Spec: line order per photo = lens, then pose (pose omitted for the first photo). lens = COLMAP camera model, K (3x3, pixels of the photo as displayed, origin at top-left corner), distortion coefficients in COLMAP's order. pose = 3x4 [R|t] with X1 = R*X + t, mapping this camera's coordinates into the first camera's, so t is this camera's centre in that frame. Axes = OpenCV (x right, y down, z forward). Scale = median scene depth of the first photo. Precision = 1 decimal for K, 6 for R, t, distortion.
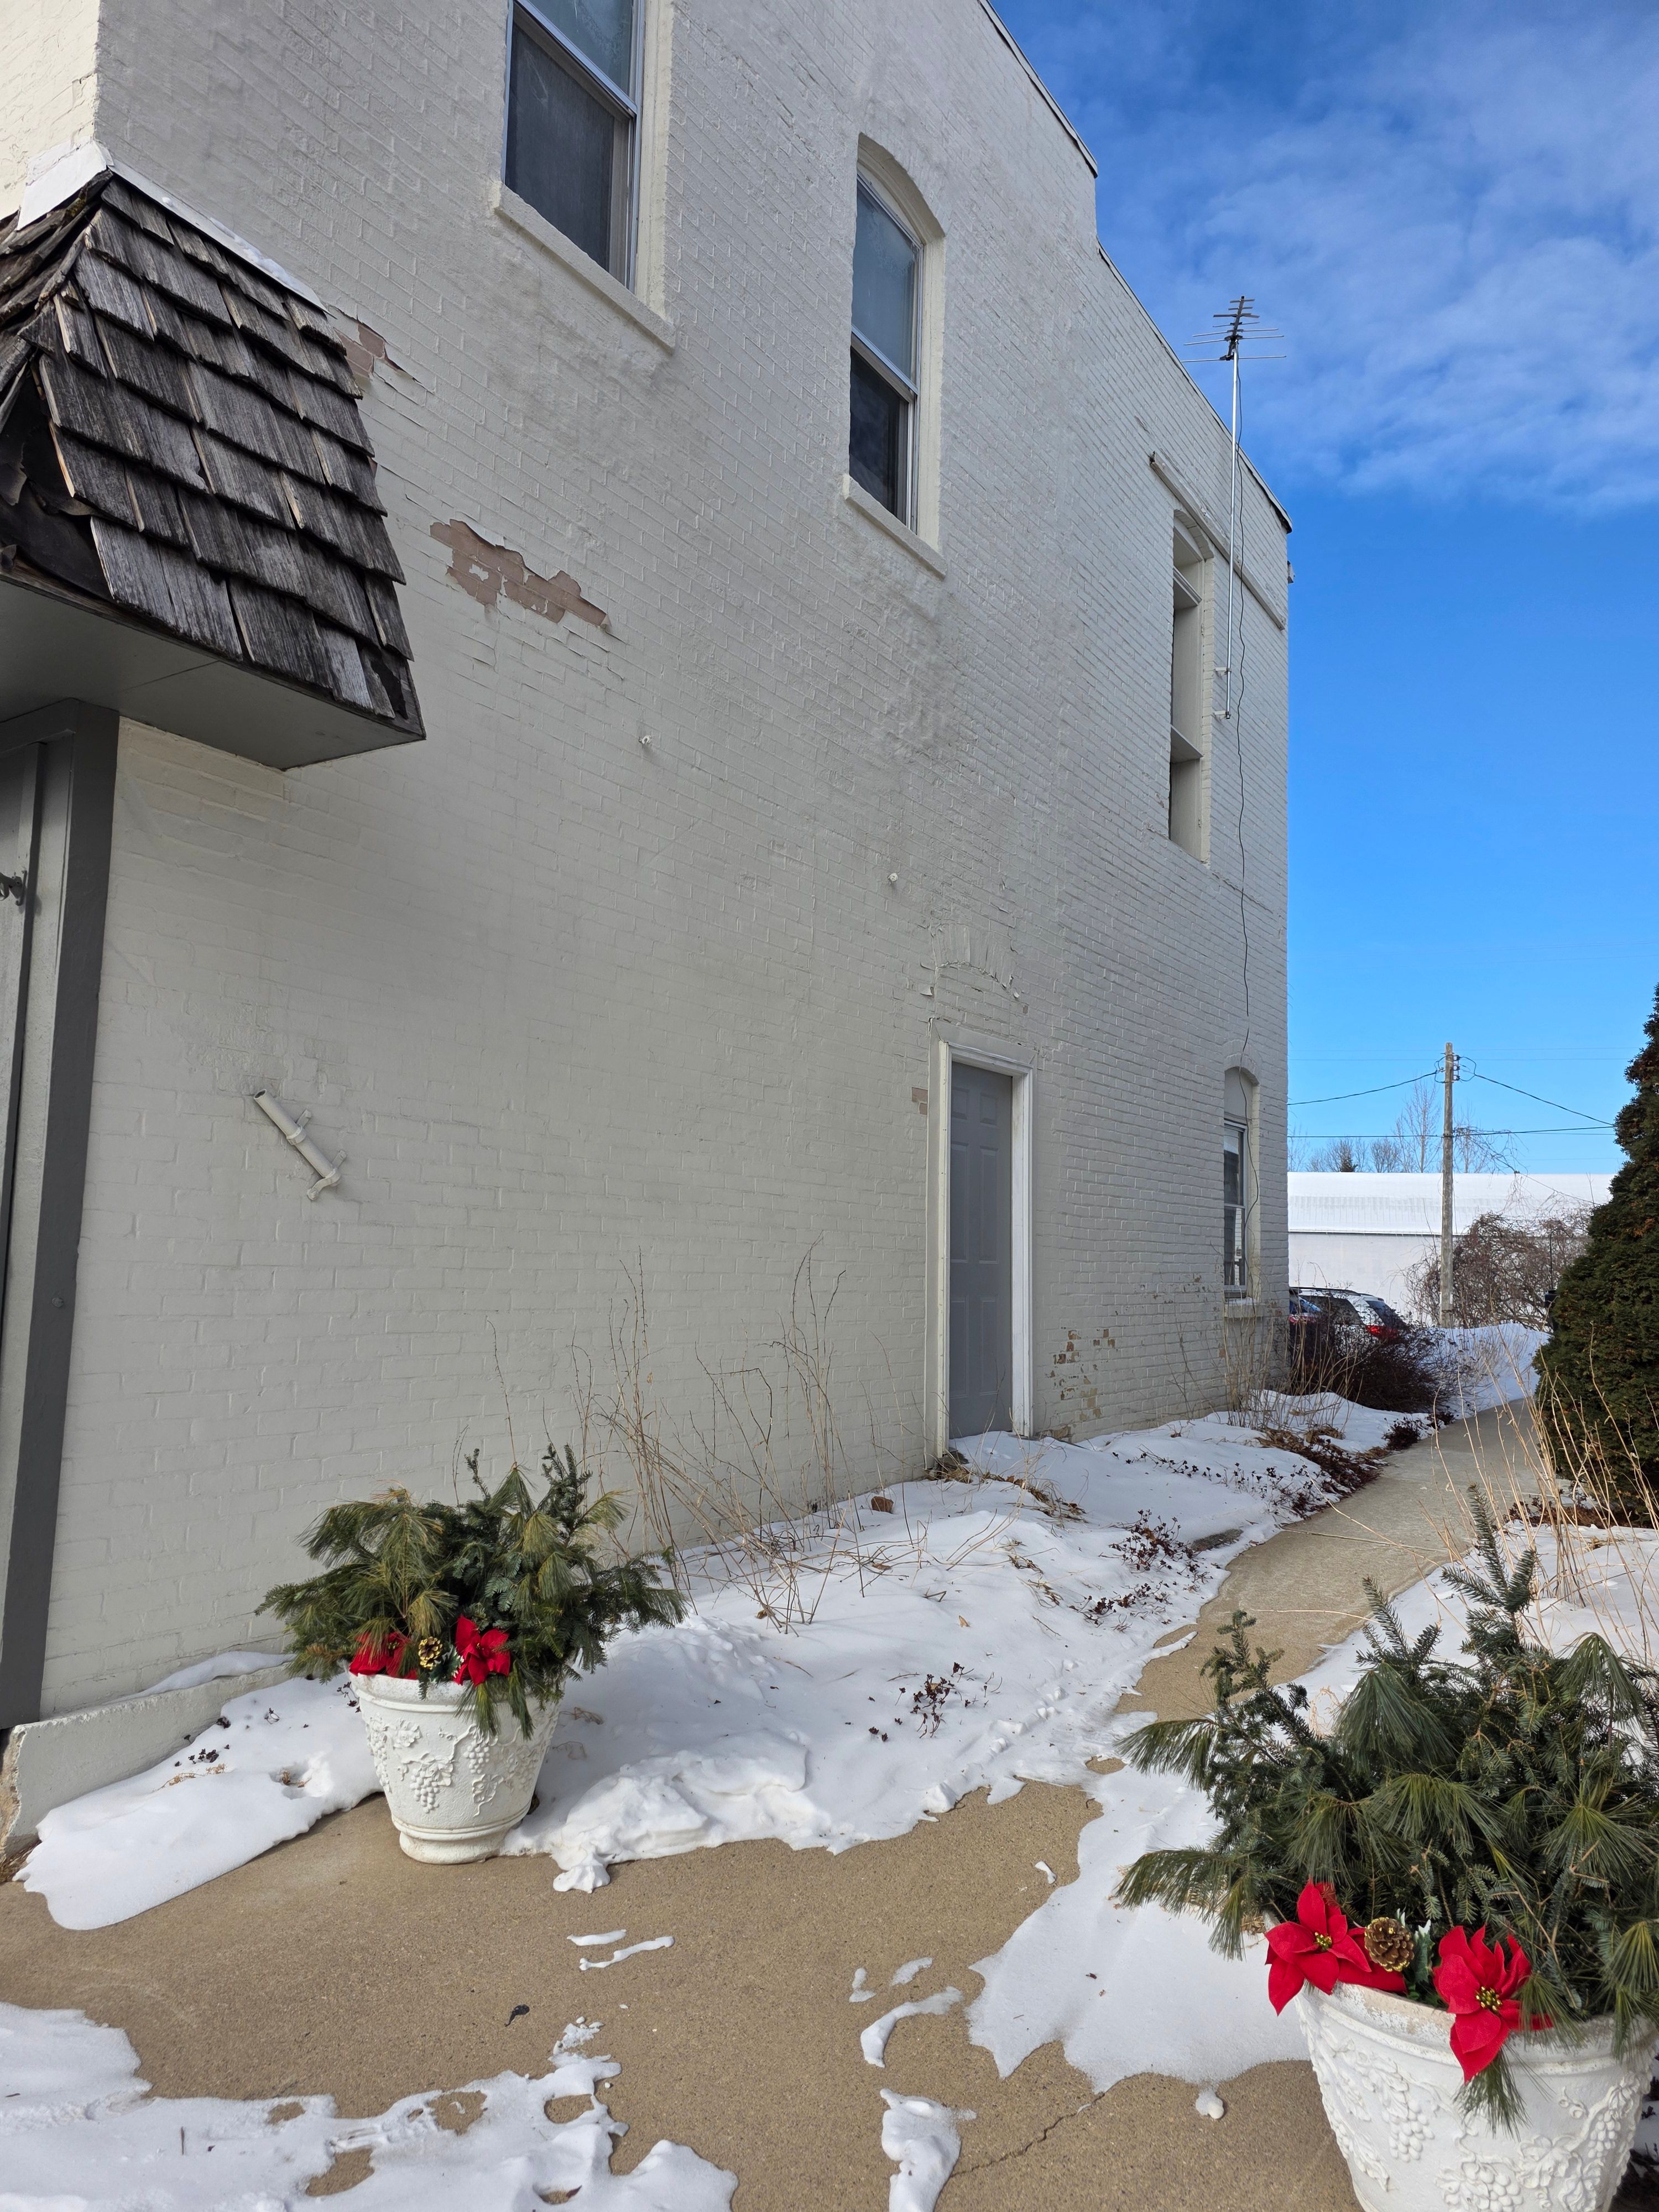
lens RADIAL K [[1473.6, 0, 797.9], [0, 1473.6, 1112.2], [0, 0, 1]] dist [0.062287, -0.047872]
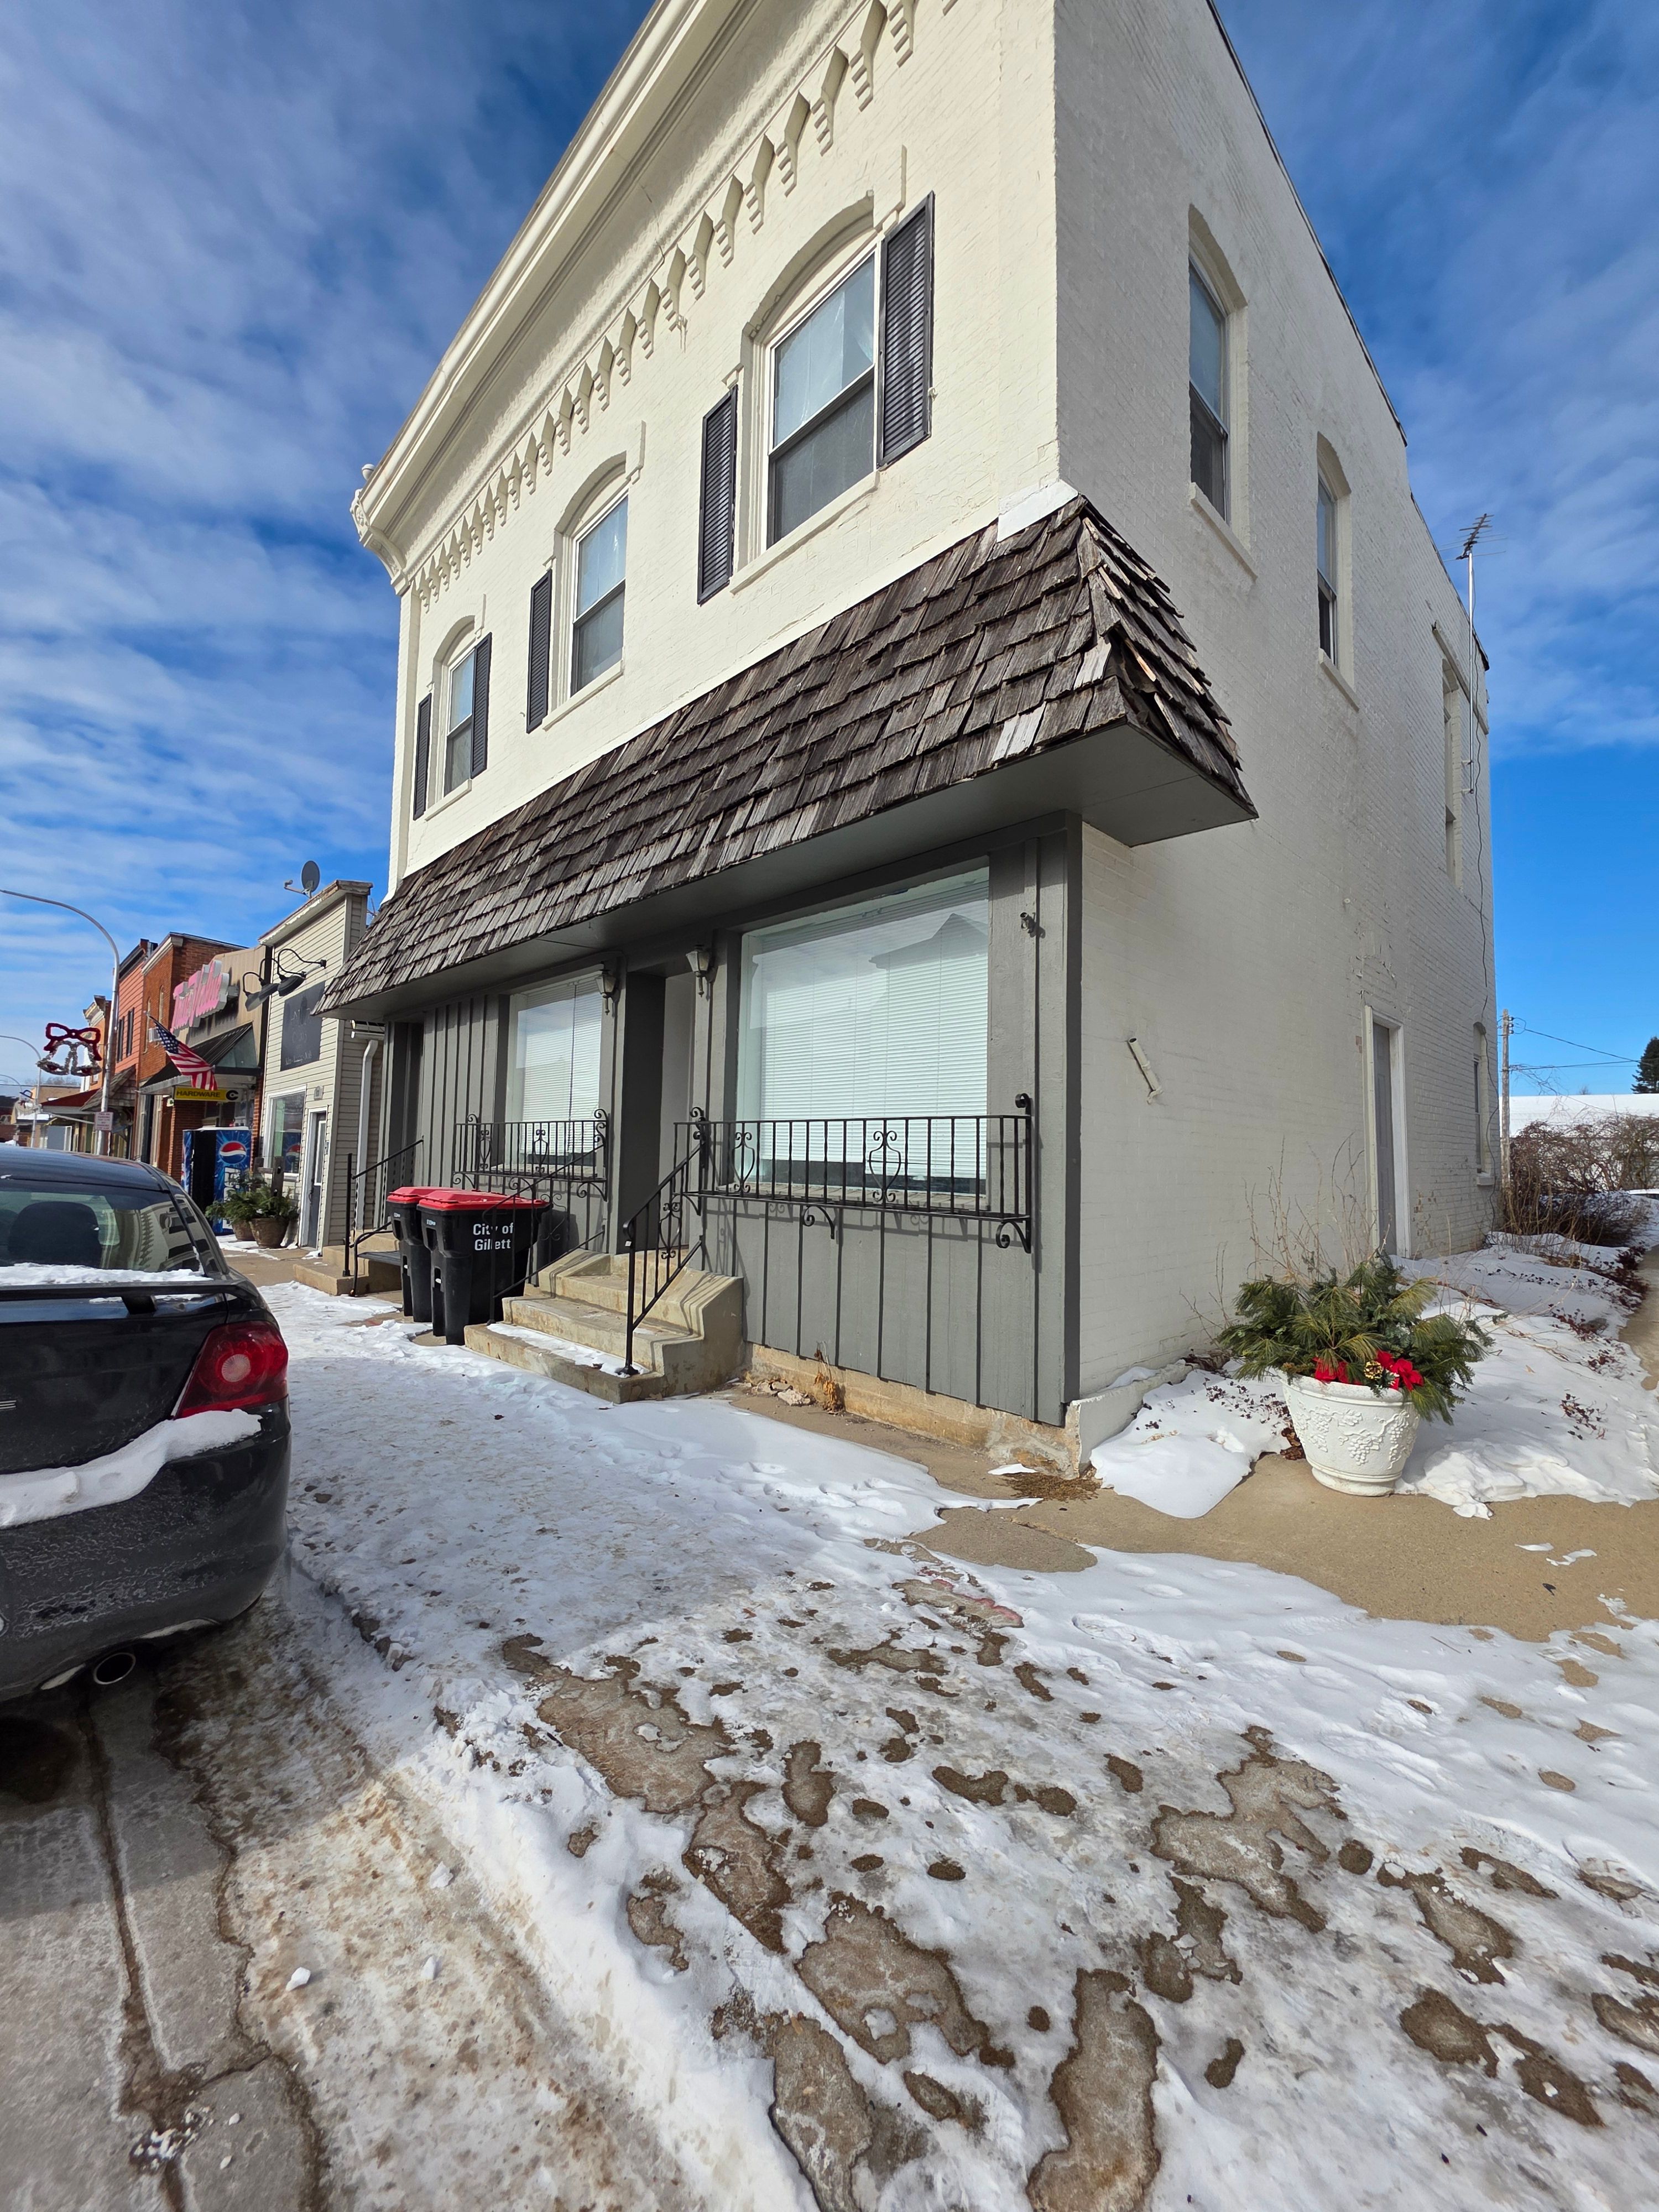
lens RADIAL K [[874.8, 0, 826.8], [0, 874.8, 1099.3], [0, 0, 1]] dist [0.000463, 0.000205]
pose [[0.981755, -0.022027, -0.188872, -0.569981], [0.027423, 0.999286, 0.026005, 0.020942], [0.188164, -0.030710, 0.981657, -0.043098]]
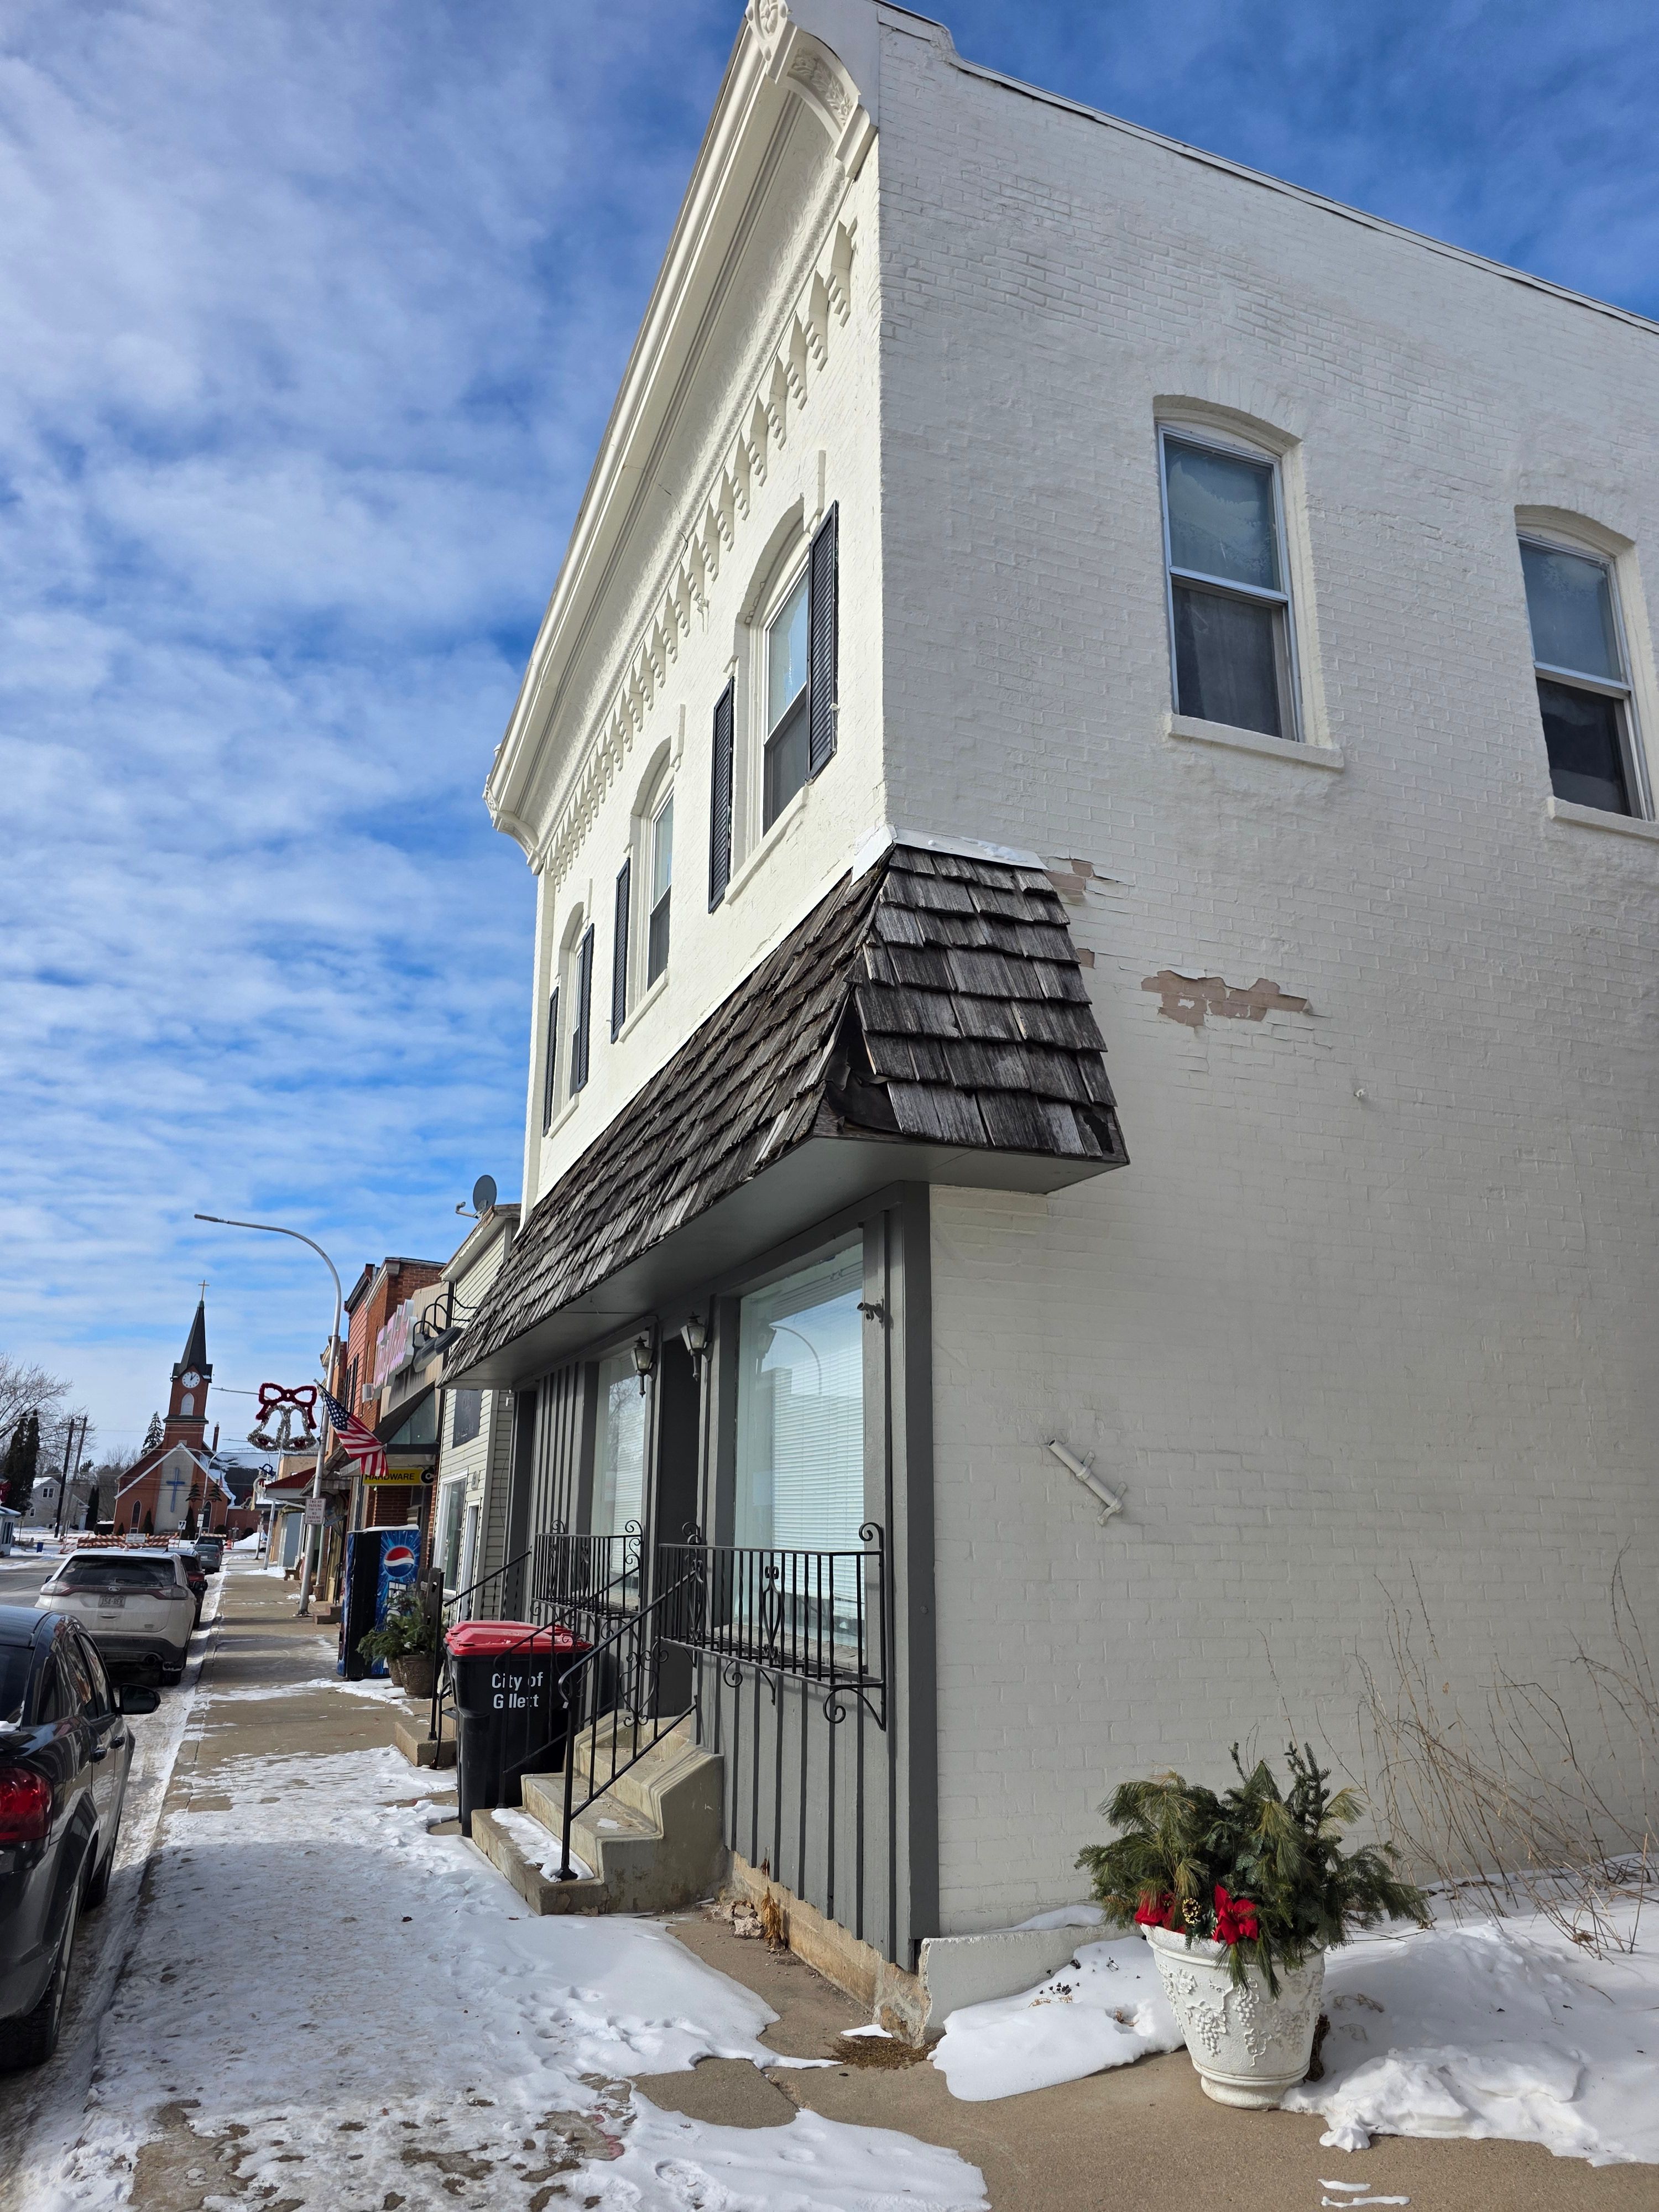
lens RADIAL K [[1490.1, 0, 835.4], [0, 1490.1, 1097.2], [0, 0, 1]] dist [0.044733, -0.034524]
pose [[0.827027, -0.179266, -0.532814, 0.263460], [0.073455, 0.974127, -0.213731, -0.046117], [0.557343, 0.137624, 0.818797, -0.256230]]
